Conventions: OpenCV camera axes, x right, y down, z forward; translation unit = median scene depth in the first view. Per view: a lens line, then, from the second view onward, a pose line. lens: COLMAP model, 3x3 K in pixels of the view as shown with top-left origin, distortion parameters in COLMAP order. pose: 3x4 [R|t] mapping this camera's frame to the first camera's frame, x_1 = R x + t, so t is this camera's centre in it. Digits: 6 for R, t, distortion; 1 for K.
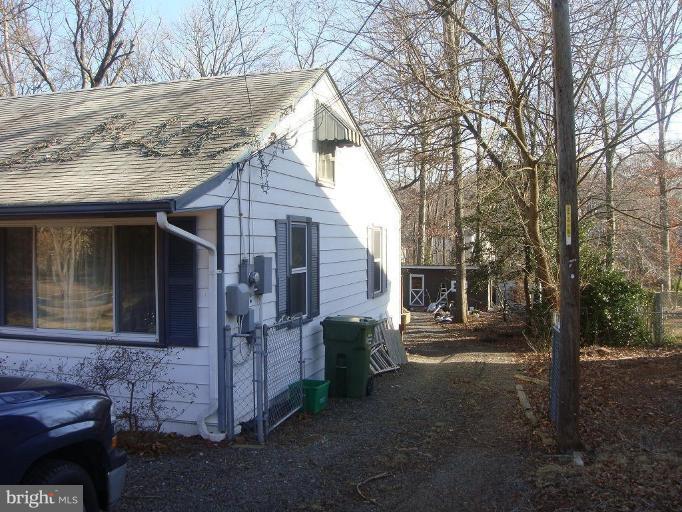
lens RADIAL K [[710.8, 0, 341.0], [0, 710.8, 256.0], [0, 0, 1]] dist [-0.183153, 0.151647]
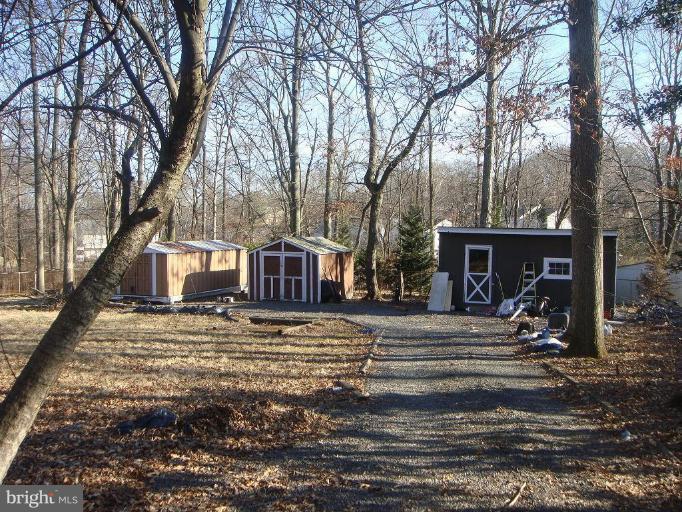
lens RADIAL K [[710.8, 0, 341.0], [0, 710.8, 256.0], [0, 0, 1]] dist [-0.183153, 0.151647]
pose [[0.995998, 0.009675, -0.088847, 0.052032], [-0.008574, 0.999882, 0.012774, 0.028511], [0.088960, -0.011961, 0.995963, 0.469375]]
